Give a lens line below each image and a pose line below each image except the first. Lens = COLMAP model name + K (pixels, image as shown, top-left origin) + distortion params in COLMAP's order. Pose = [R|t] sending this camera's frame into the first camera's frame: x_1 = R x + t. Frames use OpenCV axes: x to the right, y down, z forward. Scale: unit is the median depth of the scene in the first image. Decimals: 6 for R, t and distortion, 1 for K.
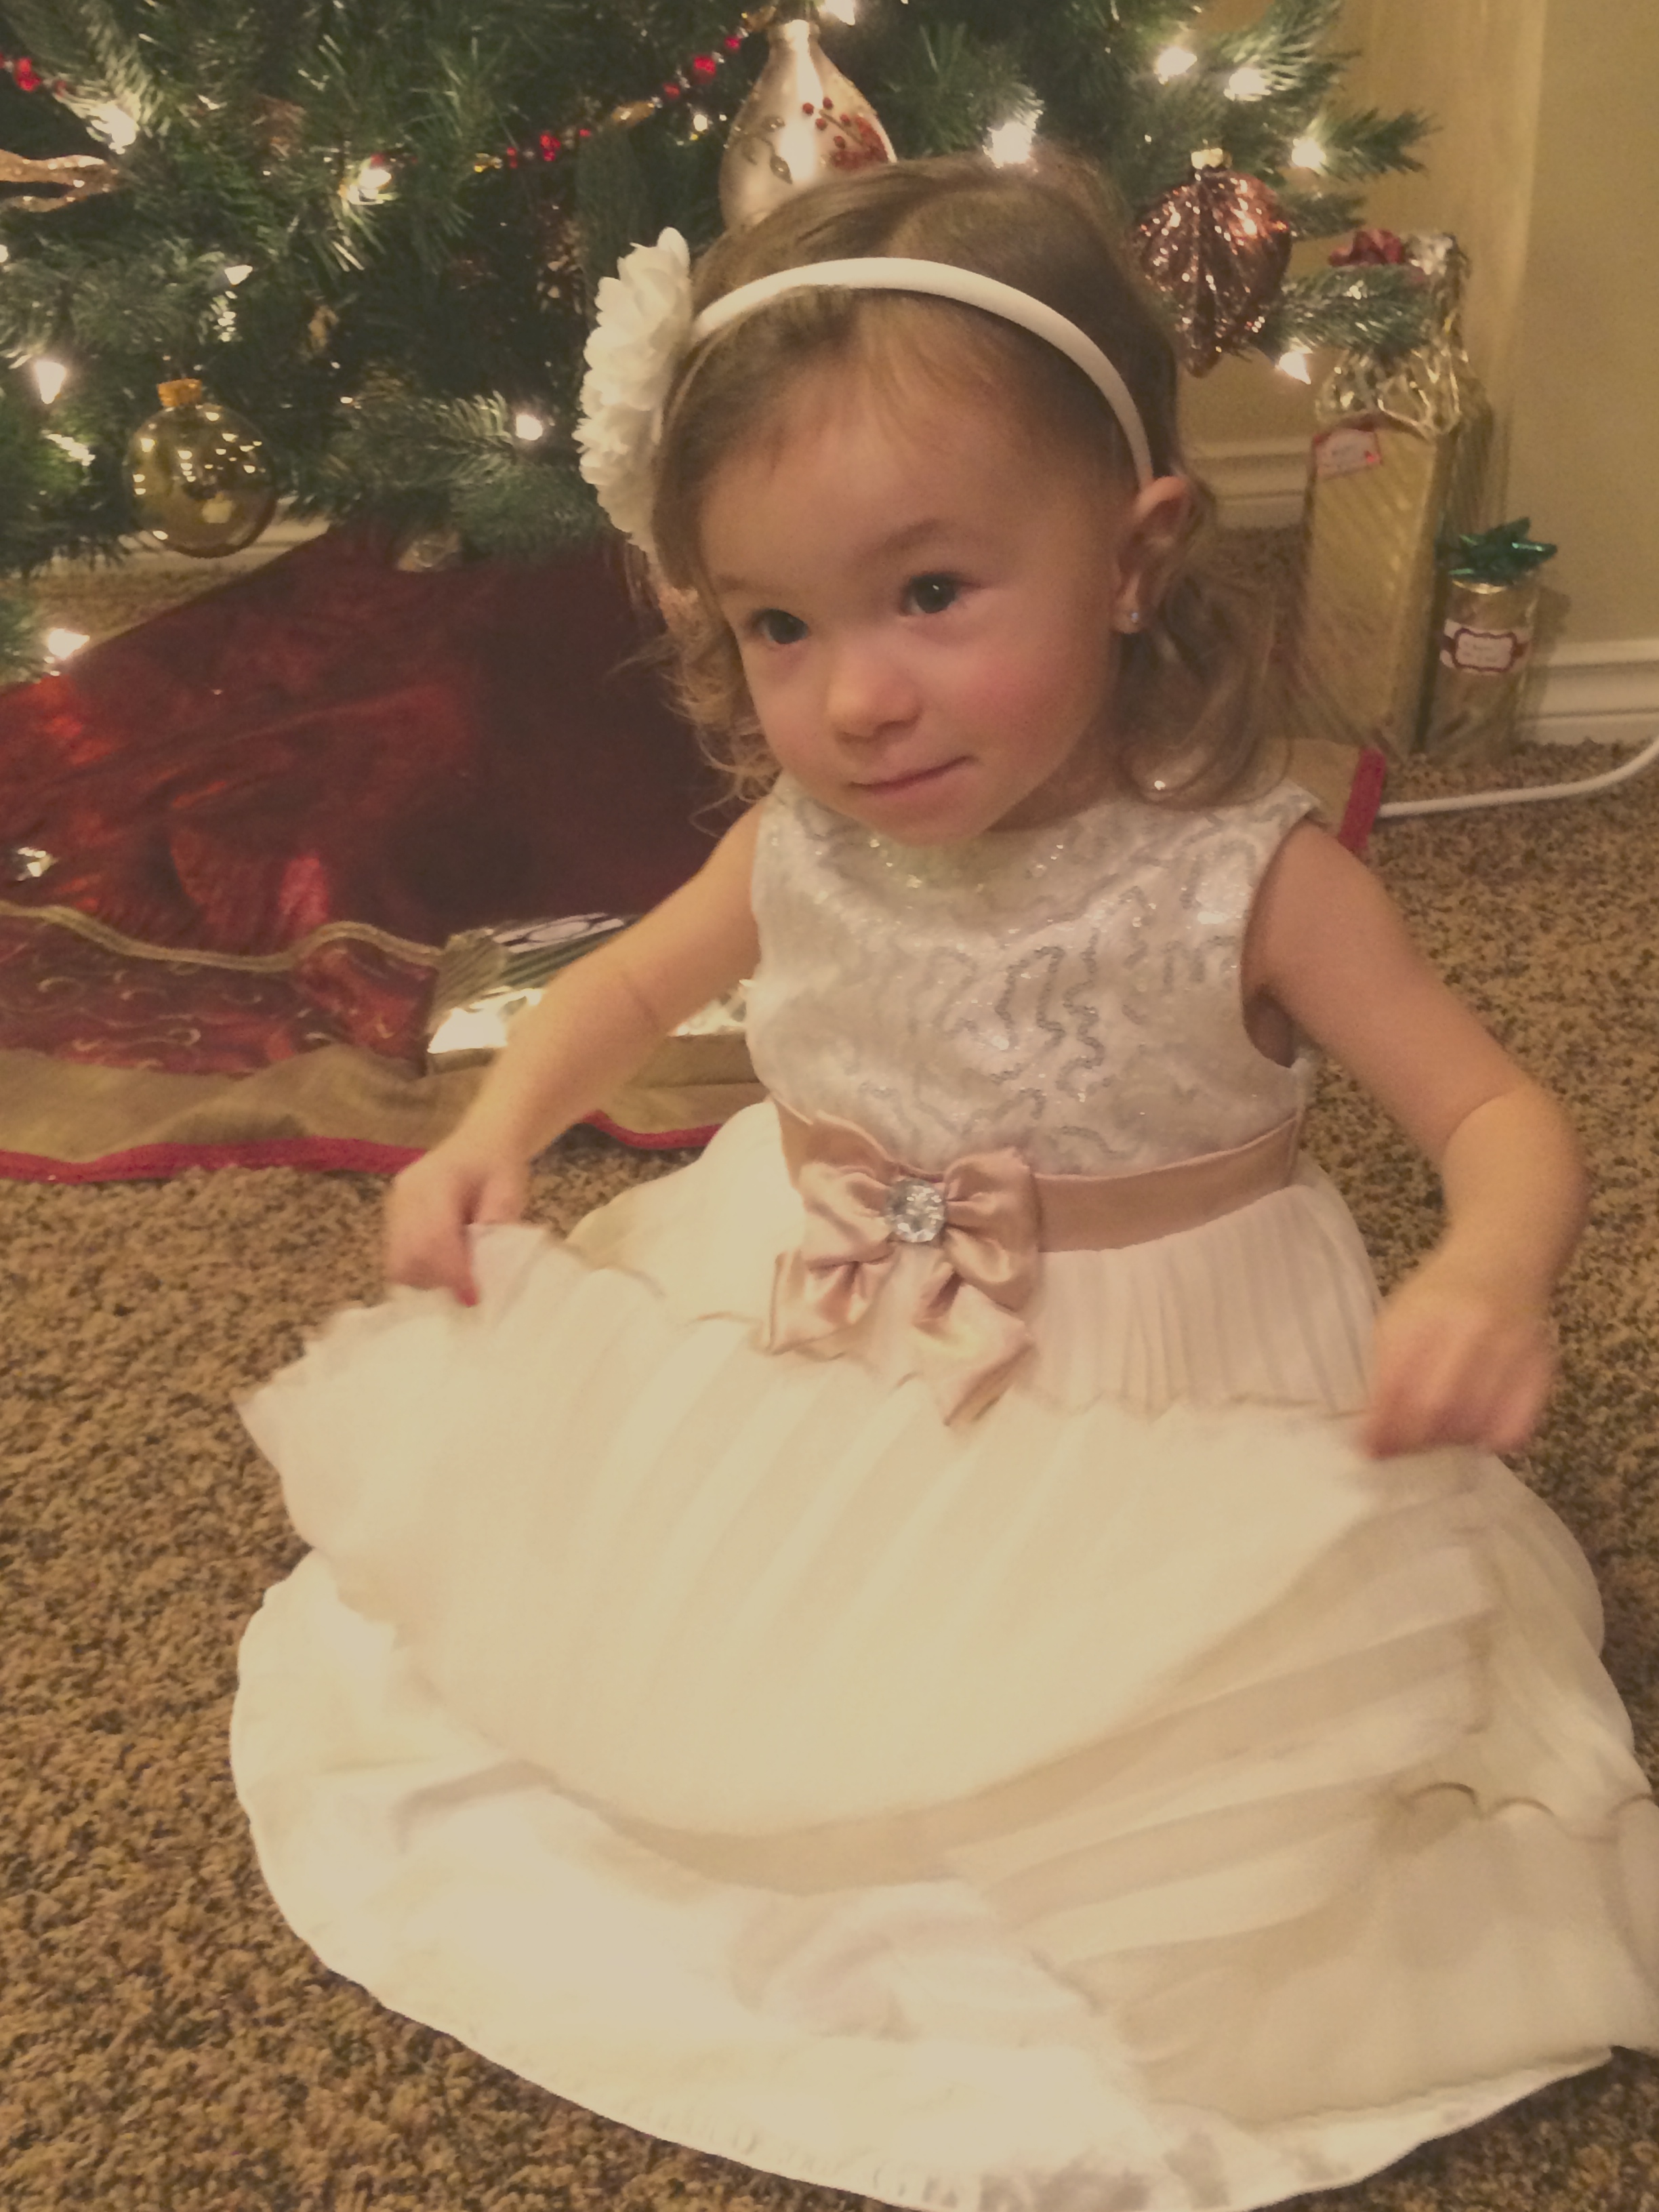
lens RADIAL K [[2542.5, 0, 827.4], [0, 2542.5, 1108.9], [0, 0, 1]] dist [0.053794, 0.000000]
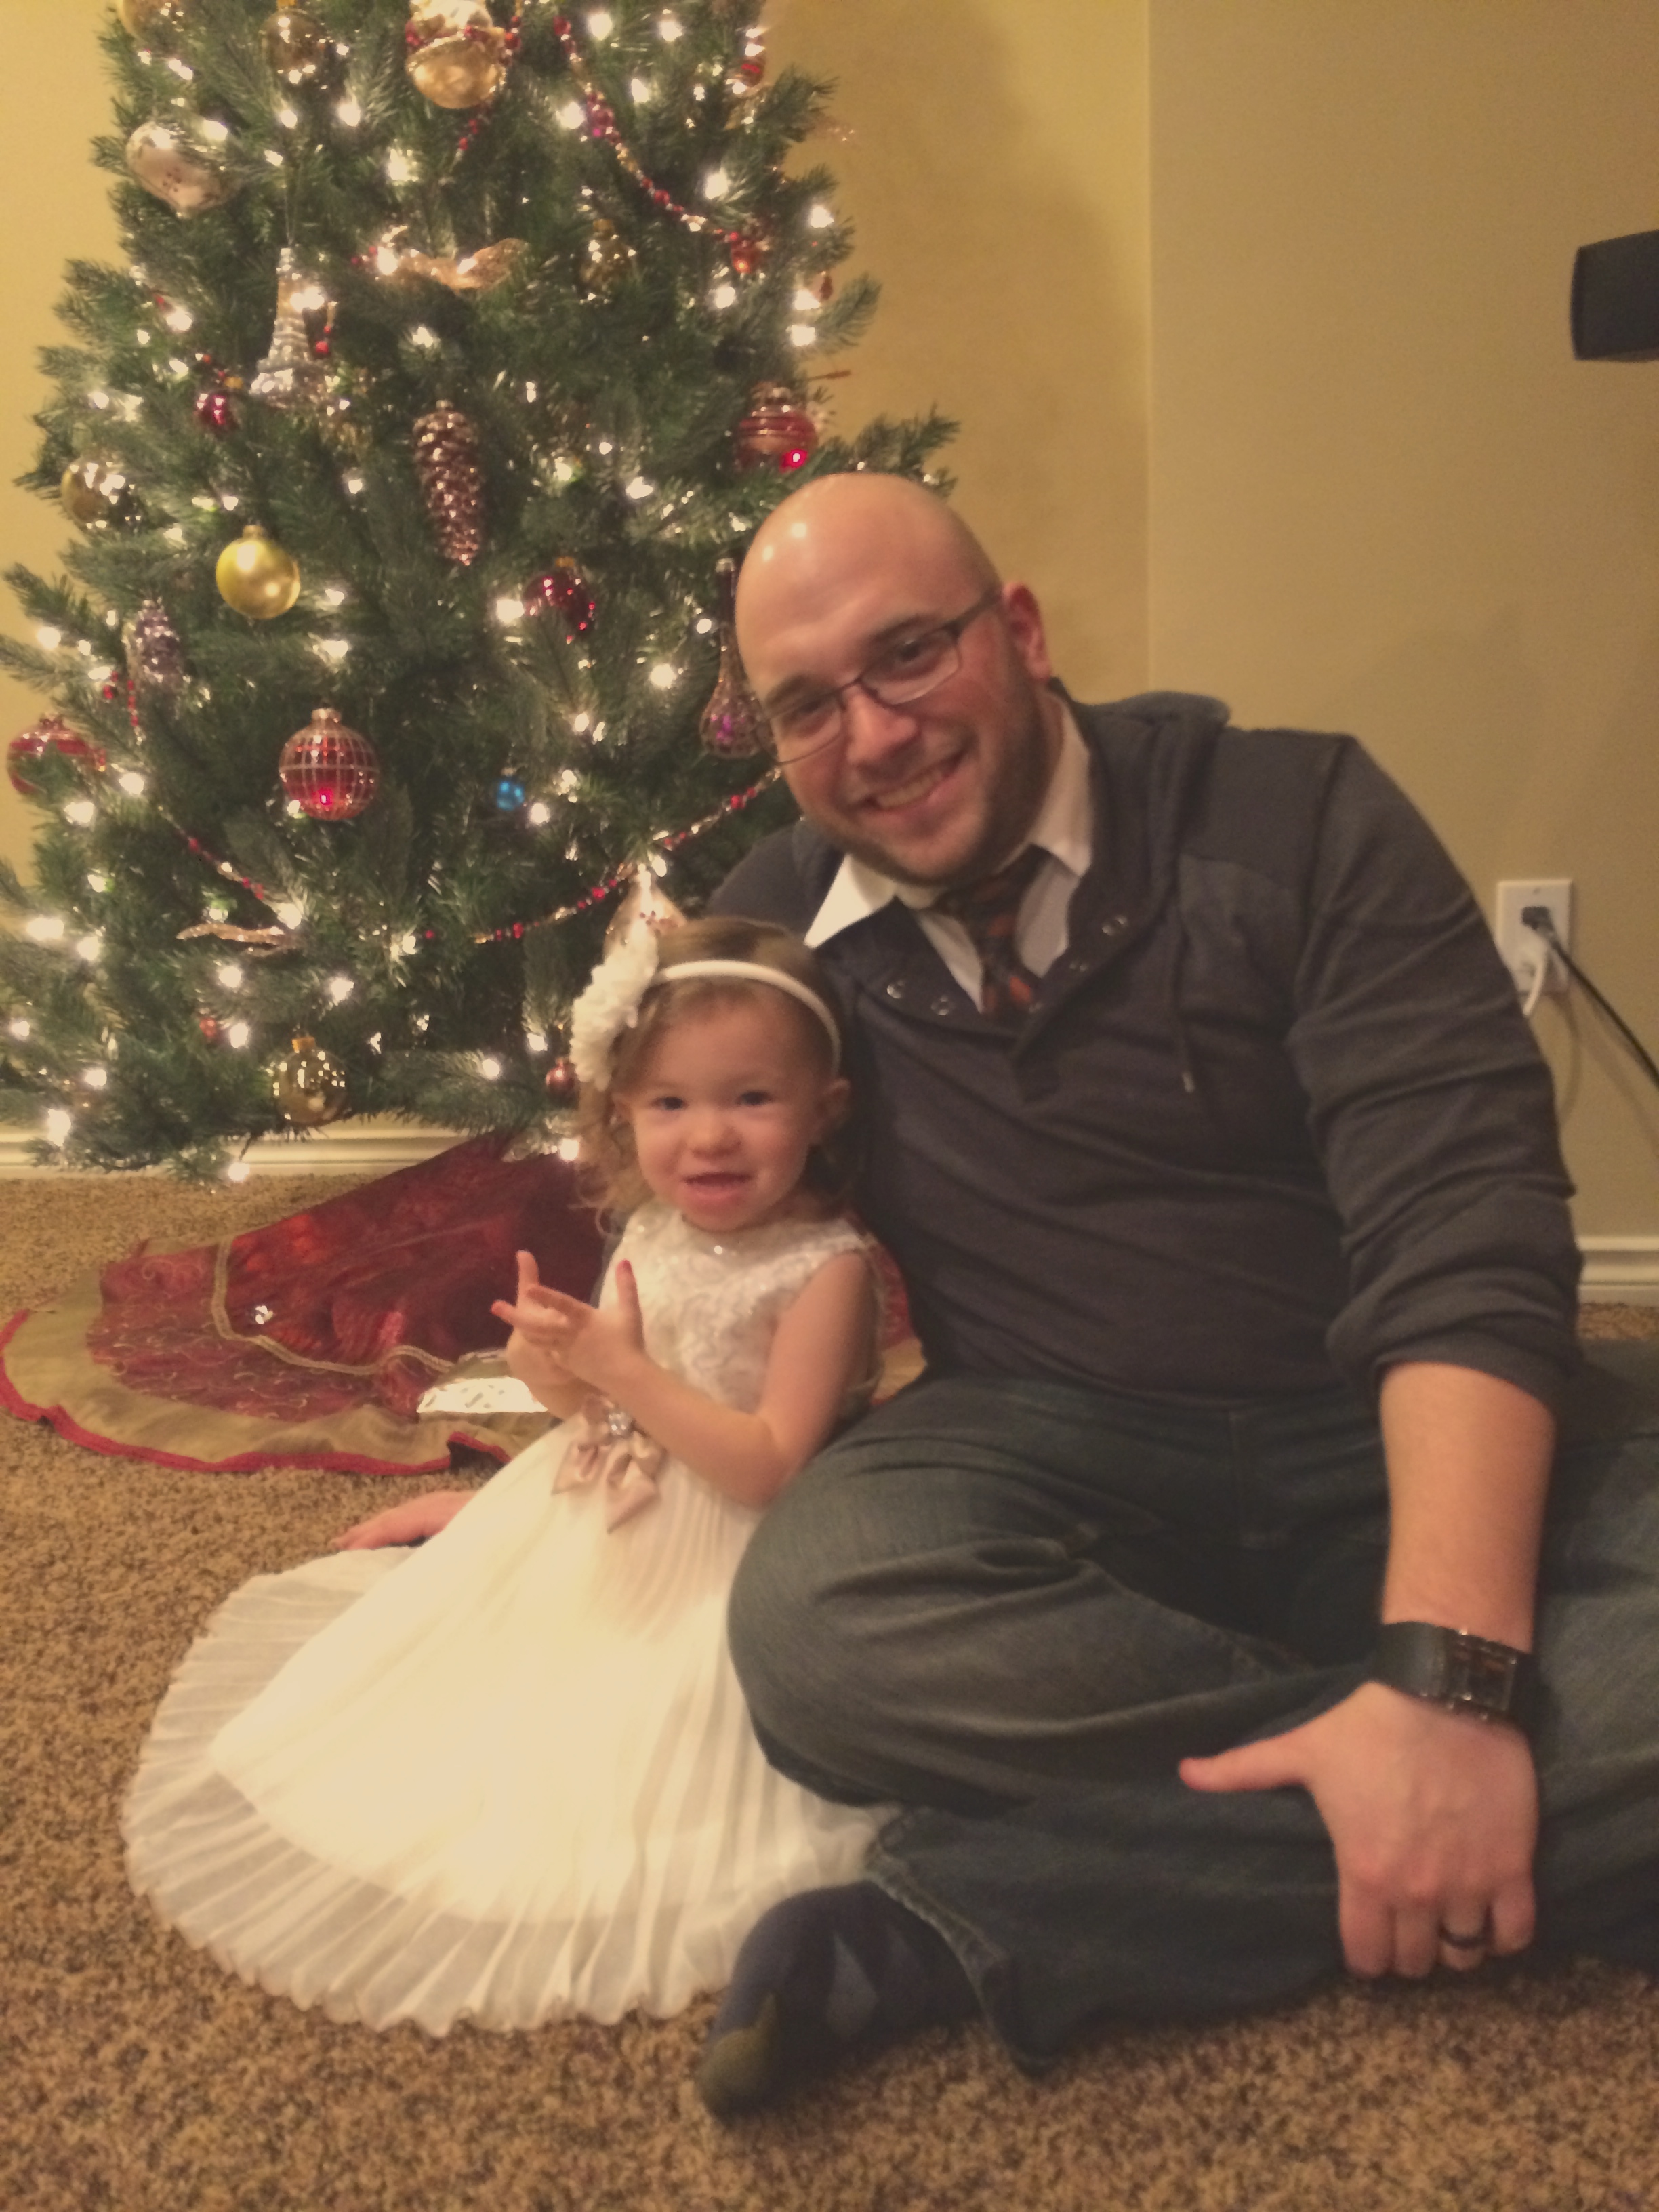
lens RADIAL K [[1913.8, 0, 832.7], [0, 1913.8, 1105.4], [0, 0, 1]] dist [0.086773, 0.003277]
pose [[0.989560, 0.036415, -0.139442, 0.310555], [-0.073304, 0.960220, -0.269450, 0.114383], [0.124083, 0.276858, 0.952866, -0.288966]]
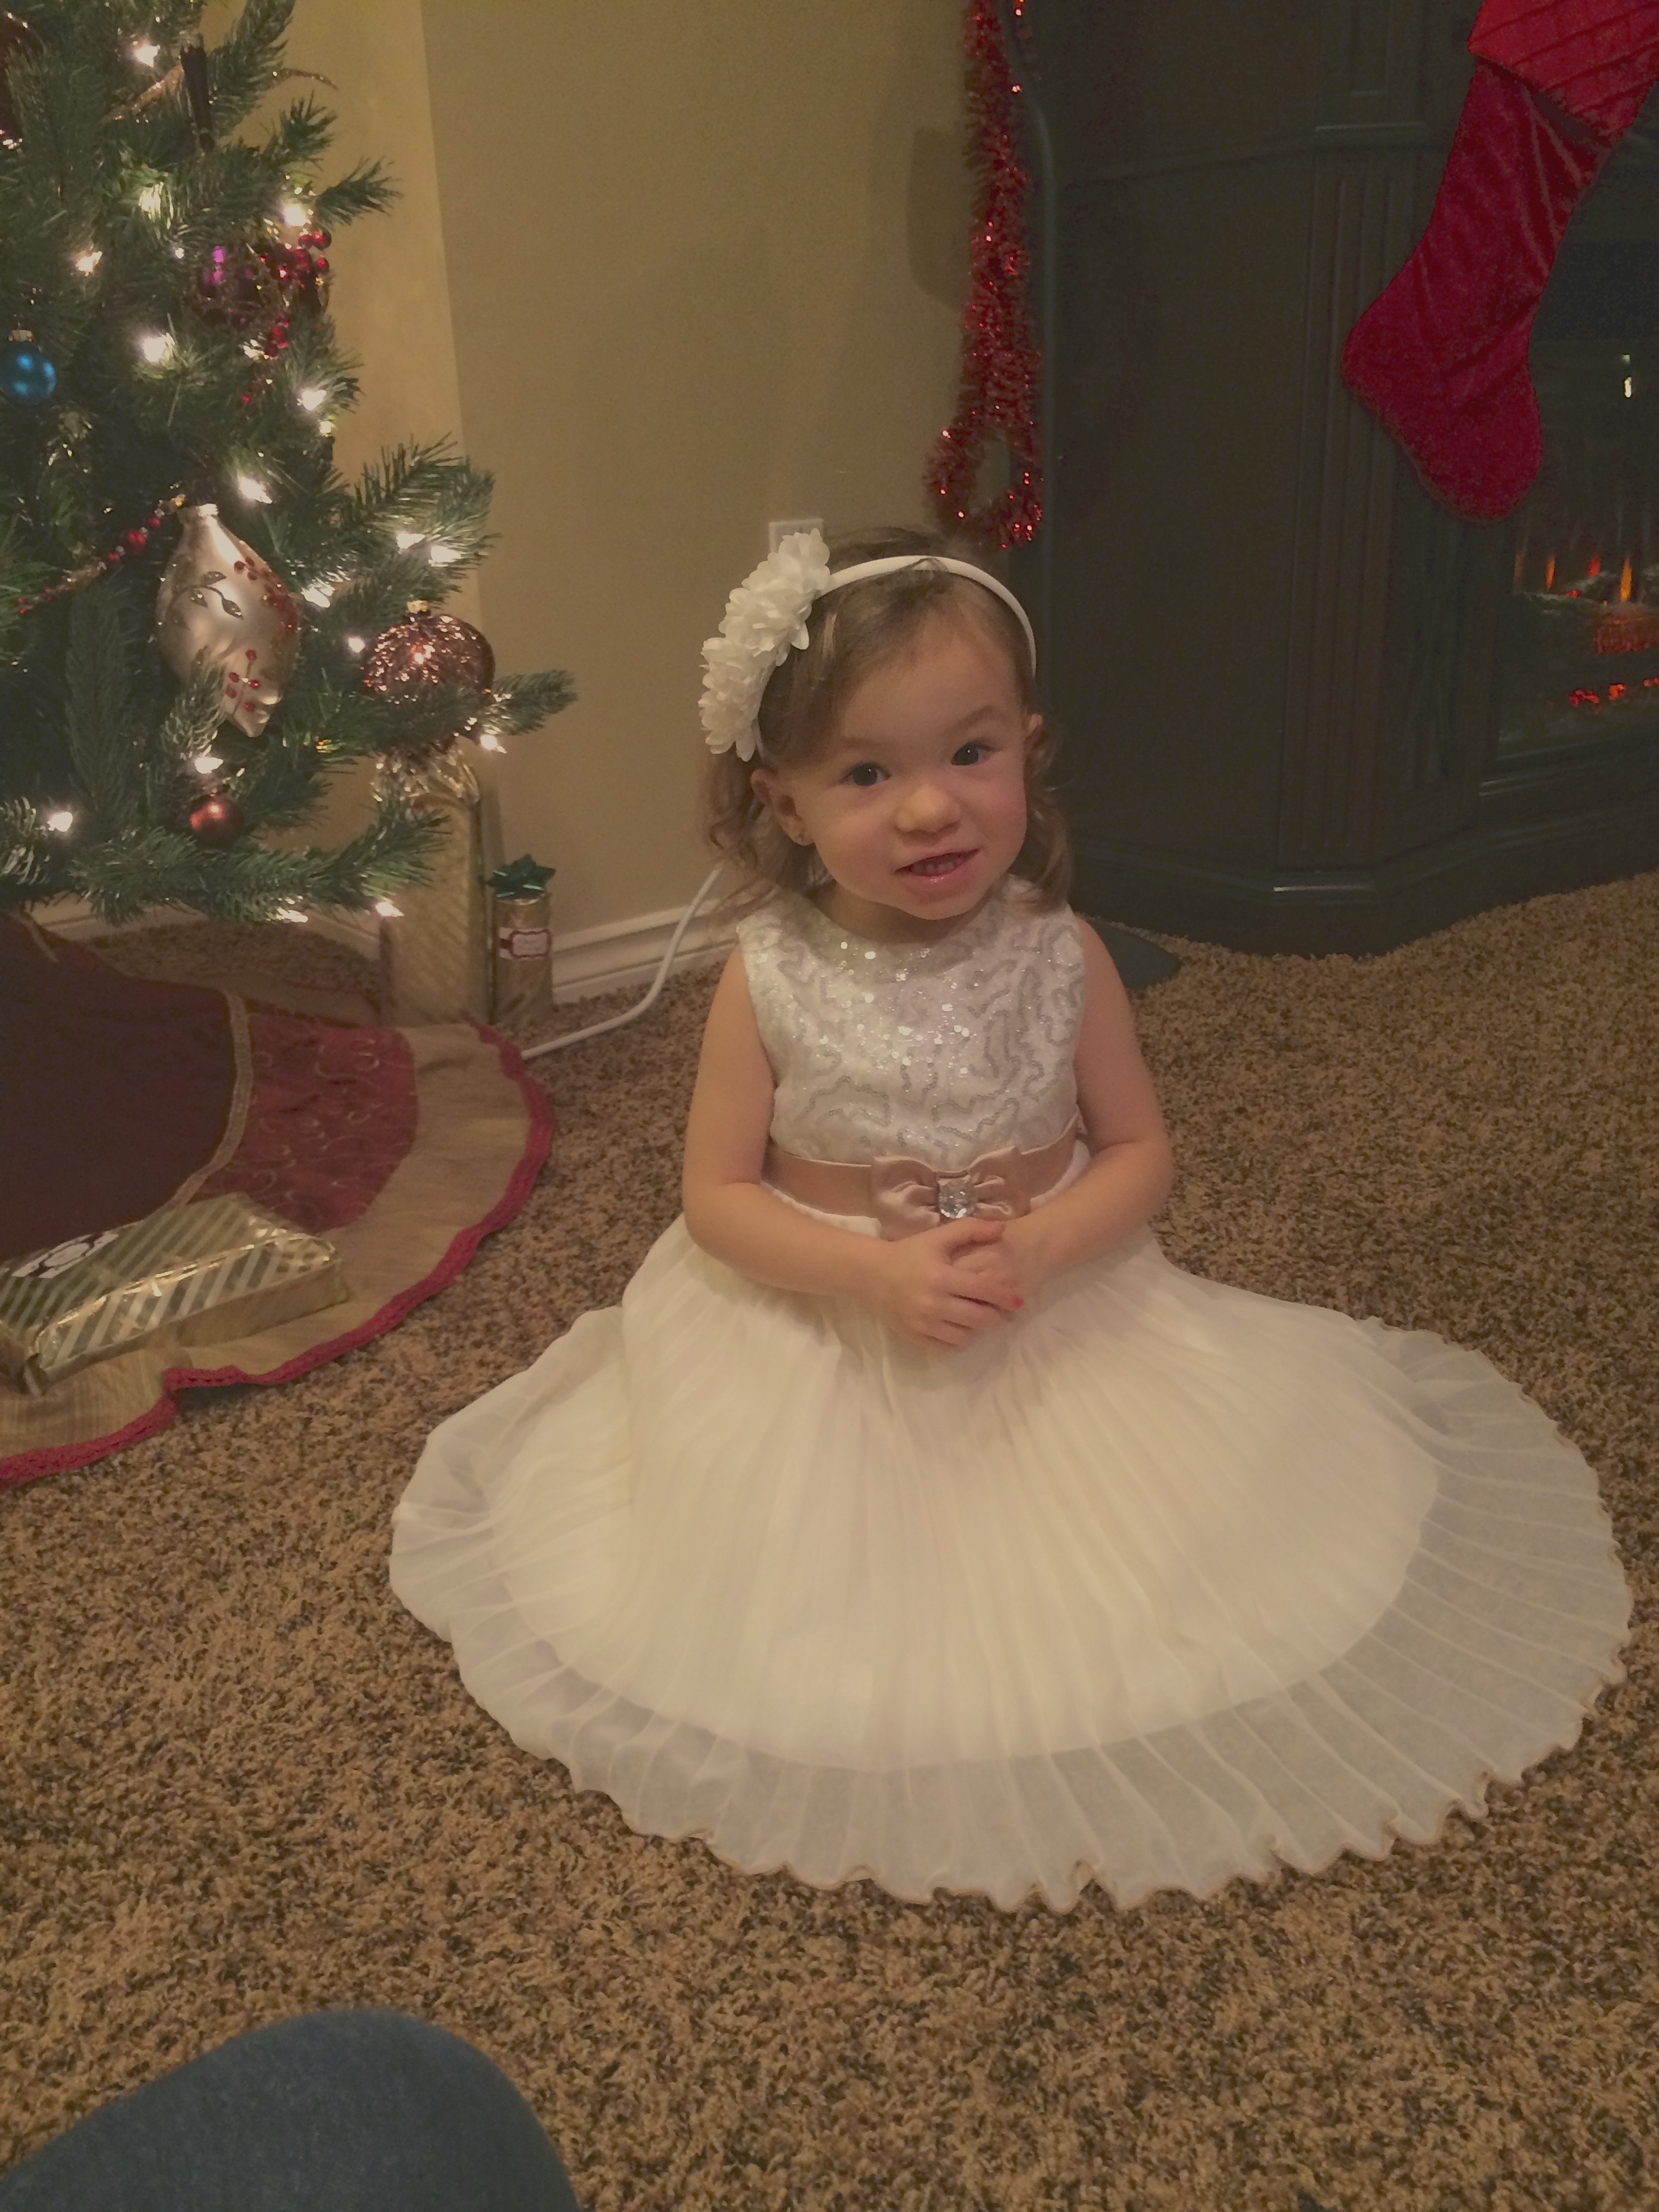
lens RADIAL K [[1913.8, 0, 829.6], [0, 1913.8, 1105.6], [0, 0, 1]] dist [0.086773, 0.003277]
pose [[0.769783, -0.217524, 0.600098, -0.390803], [0.305682, 0.950952, -0.047415, 0.015969], [-0.560351, 0.219938, 0.798520, 0.076735]]
